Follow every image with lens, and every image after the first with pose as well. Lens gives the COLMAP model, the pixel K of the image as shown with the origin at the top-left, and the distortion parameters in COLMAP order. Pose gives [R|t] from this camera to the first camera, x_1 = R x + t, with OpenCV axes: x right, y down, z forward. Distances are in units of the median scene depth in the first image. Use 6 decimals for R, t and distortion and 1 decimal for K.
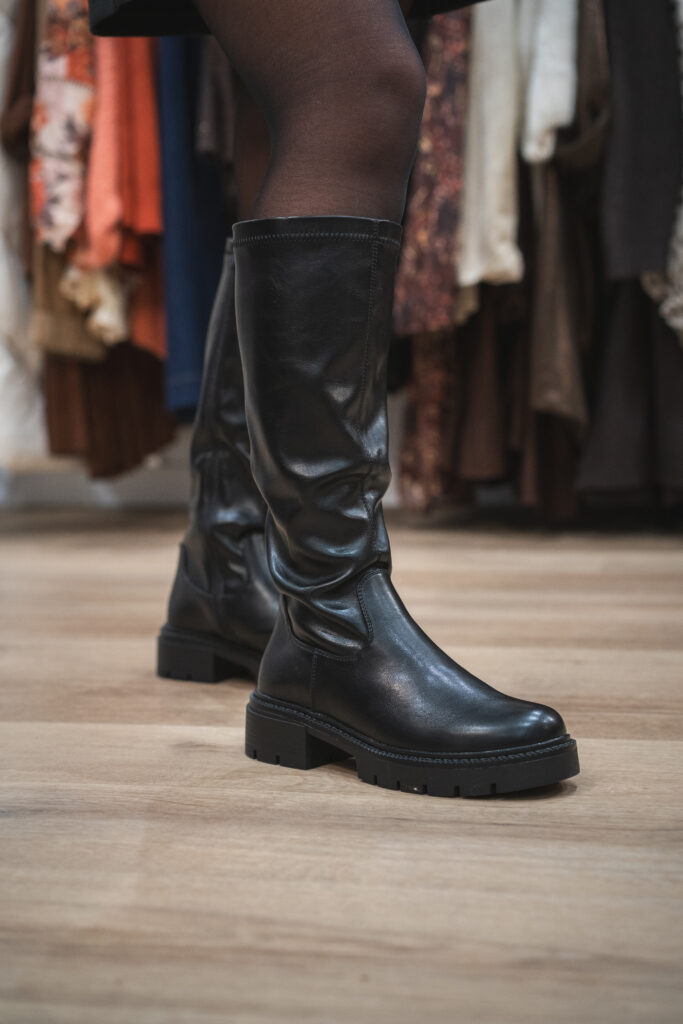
lens RADIAL K [[1675.8, 0, 341.5], [0, 1675.8, 512.0], [0, 0, 1]] dist [0.179598, -1.060247]
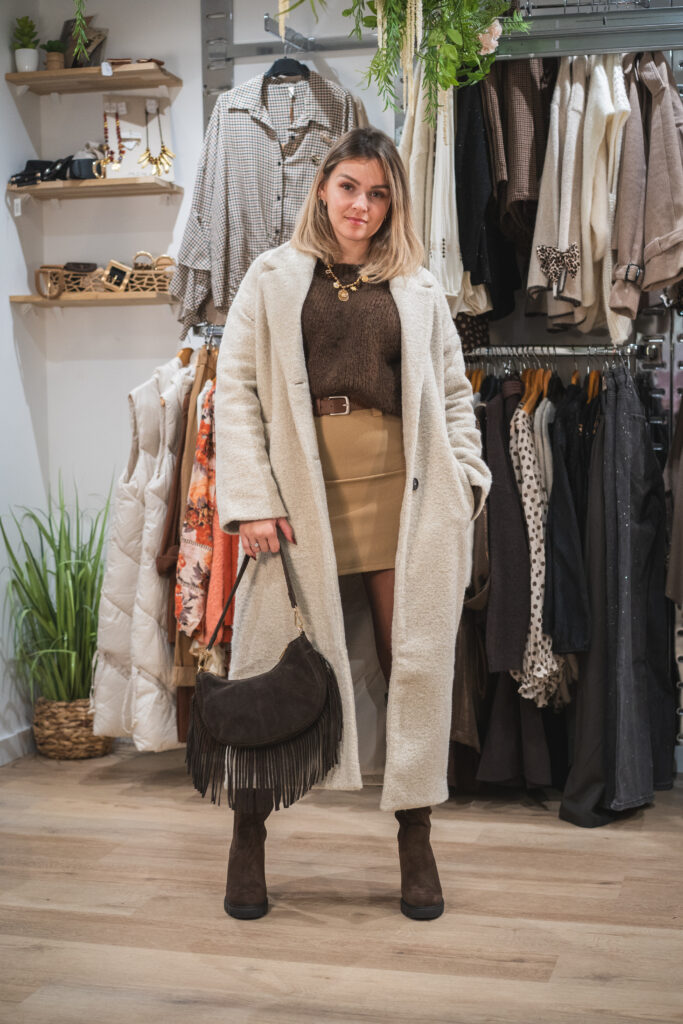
lens RADIAL K [[1675.8, 0, 341.5], [0, 1675.8, 512.0], [0, 0, 1]] dist [0.179598, -1.060247]
pose [[0.998658, 0.018897, -0.048217, 0.077791], [-0.020048, 0.999523, -0.023506, -0.249333], [0.047749, 0.024441, 0.998560, -0.779697]]
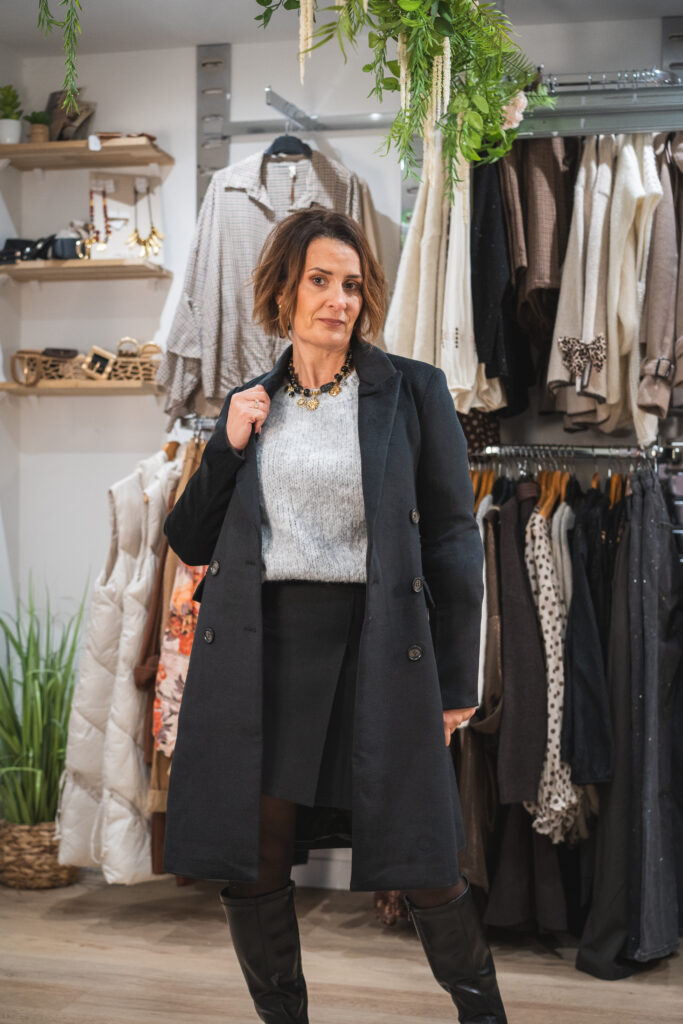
lens RADIAL K [[1675.8, 0, 341.5], [0, 1675.8, 512.0], [0, 0, 1]] dist [0.179598, -1.060247]
pose [[0.998843, 0.035982, -0.031909, 0.042297], [-0.038695, 0.995285, -0.088941, -0.252761], [0.028558, 0.090073, 0.995526, -0.630067]]
